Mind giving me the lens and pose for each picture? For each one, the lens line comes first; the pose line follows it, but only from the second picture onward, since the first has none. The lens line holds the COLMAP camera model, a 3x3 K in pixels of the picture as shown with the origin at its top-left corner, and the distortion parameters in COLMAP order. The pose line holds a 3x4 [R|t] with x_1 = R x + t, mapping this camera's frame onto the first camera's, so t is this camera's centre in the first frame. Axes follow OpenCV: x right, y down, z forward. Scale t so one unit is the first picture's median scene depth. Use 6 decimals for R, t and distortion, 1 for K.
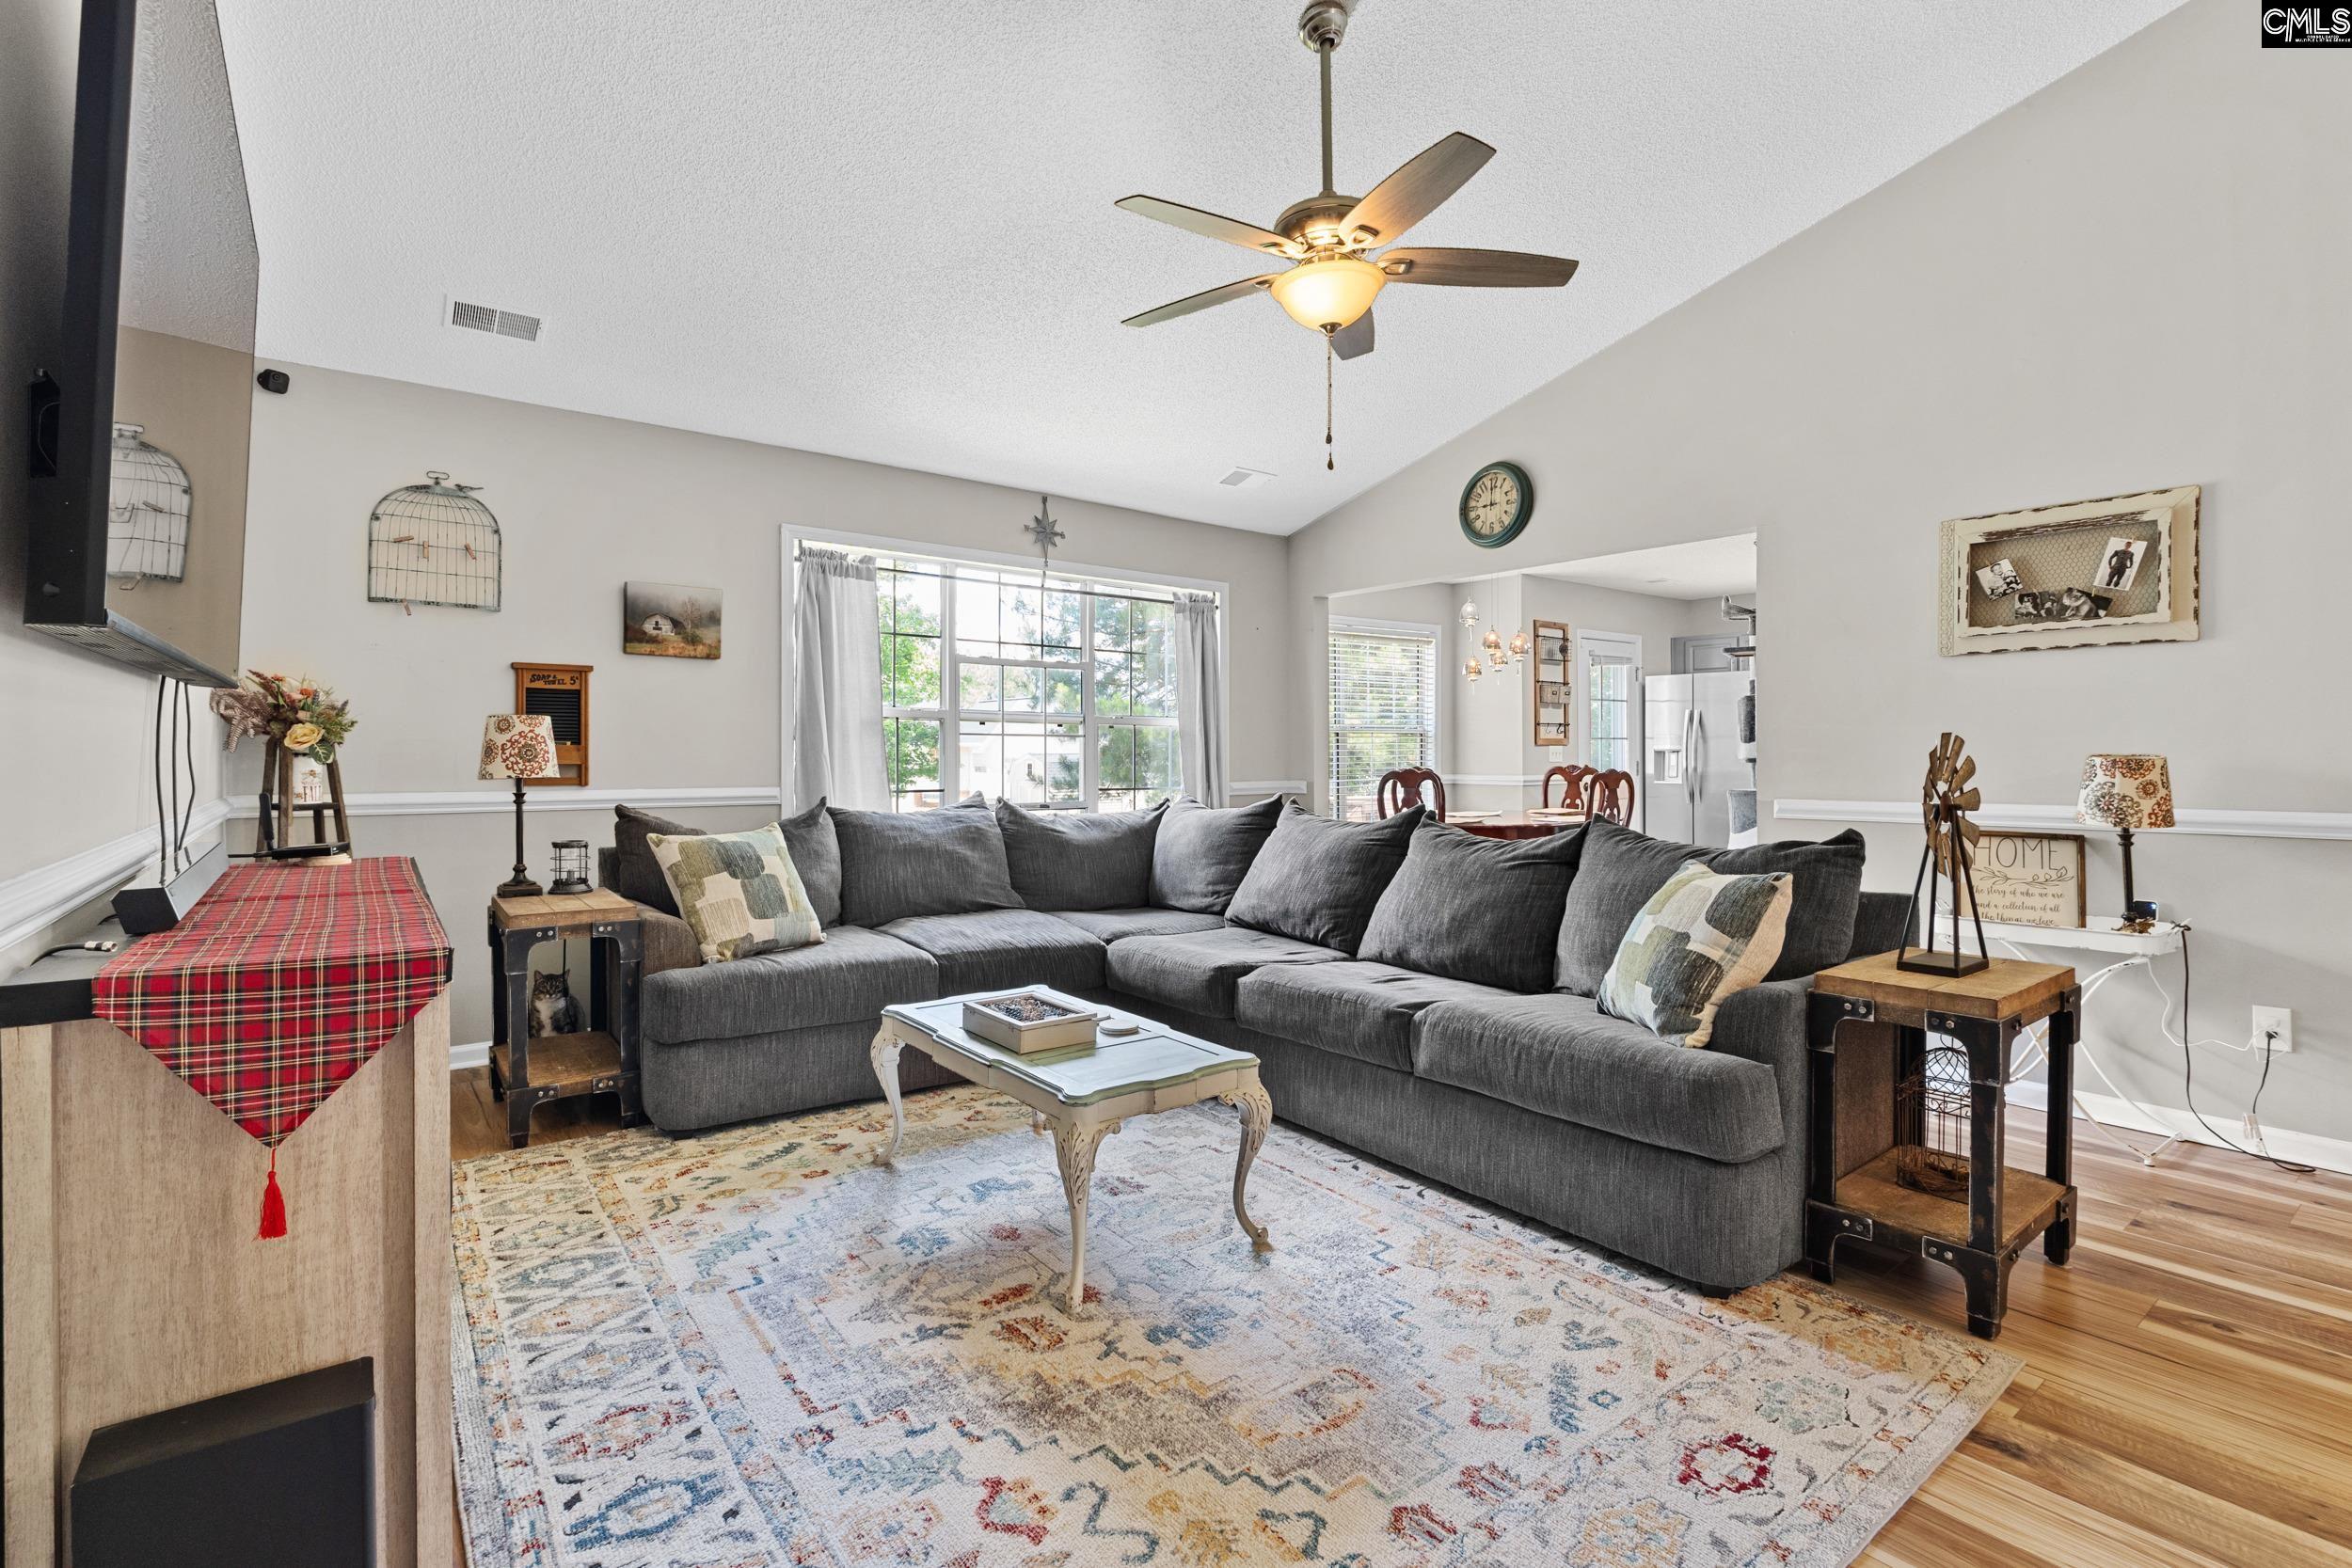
lens RADIAL K [[1078.0, 0, 1168.6], [0, 1078.0, 745.5], [0, 0, 1]] dist [-0.012214, 0.001611]
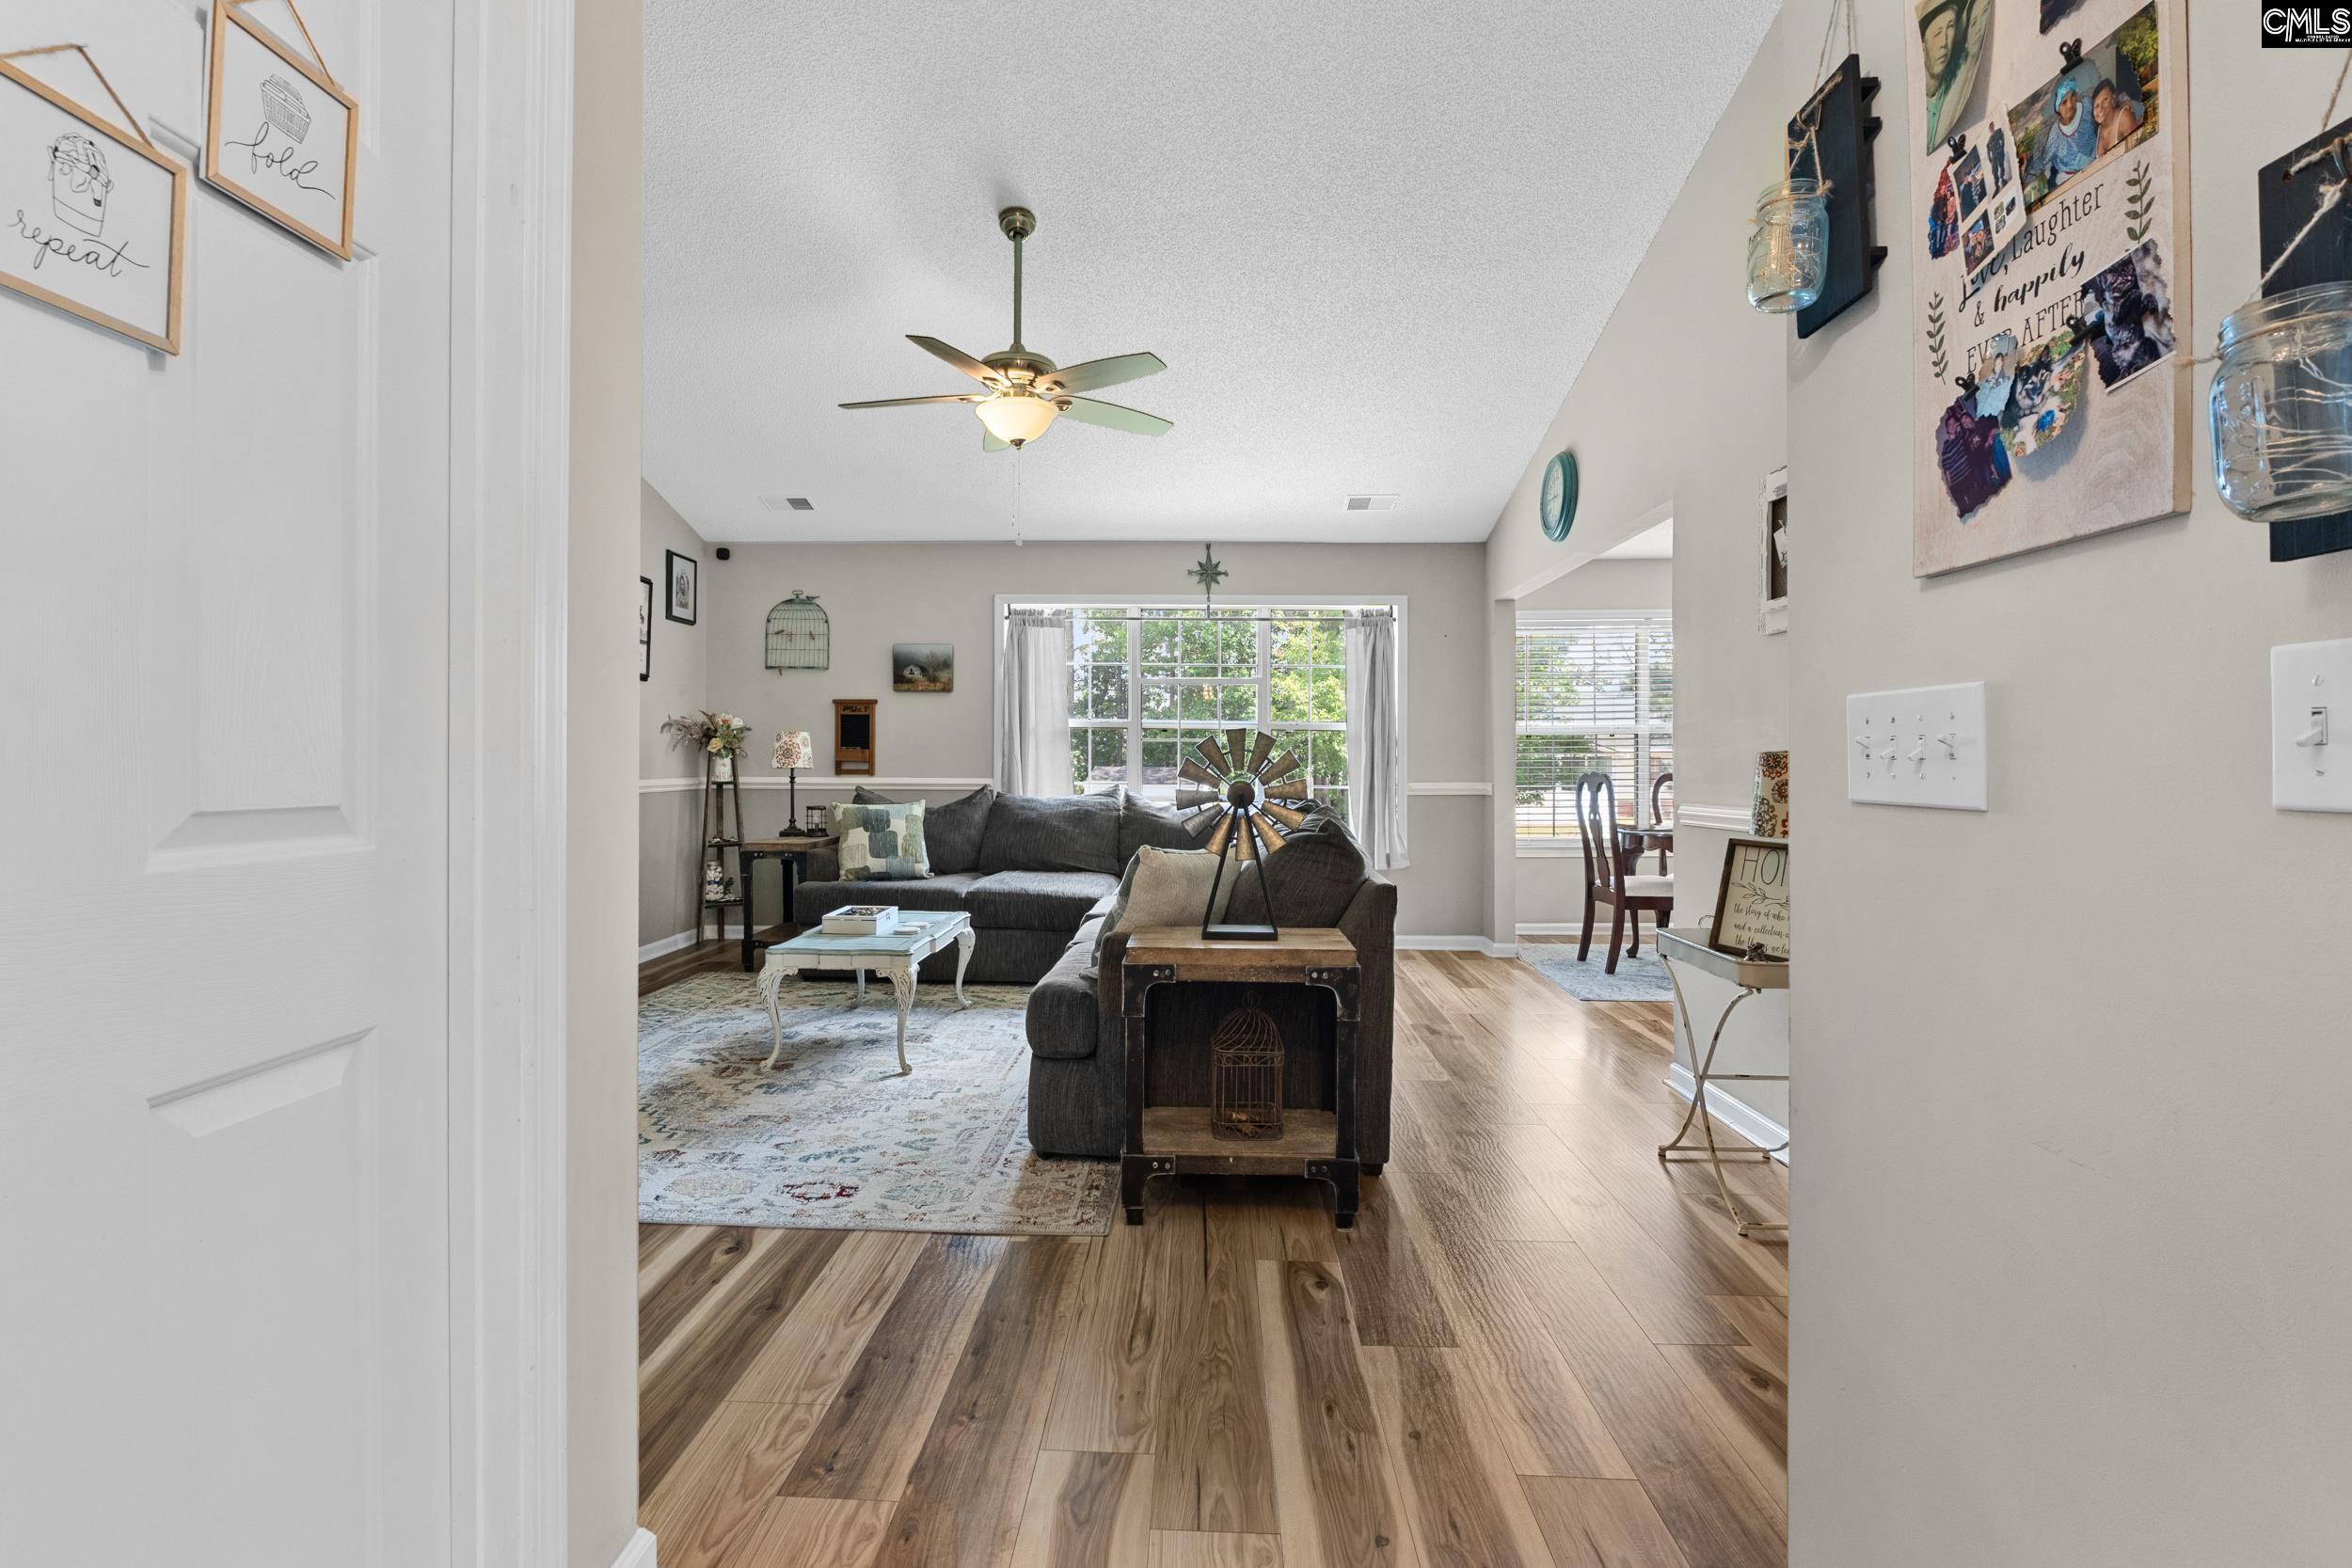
lens RADIAL K [[1078.0, 0, 1158.0], [0, 1078.0, 760.7], [0, 0, 1]] dist [-0.012214, 0.001611]
pose [[0.770767, 0.001550, -0.637115, 1.173937], [0.002069, 0.999986, 0.004936, 0.013438], [0.637114, -0.005123, 0.770753, 0.053259]]
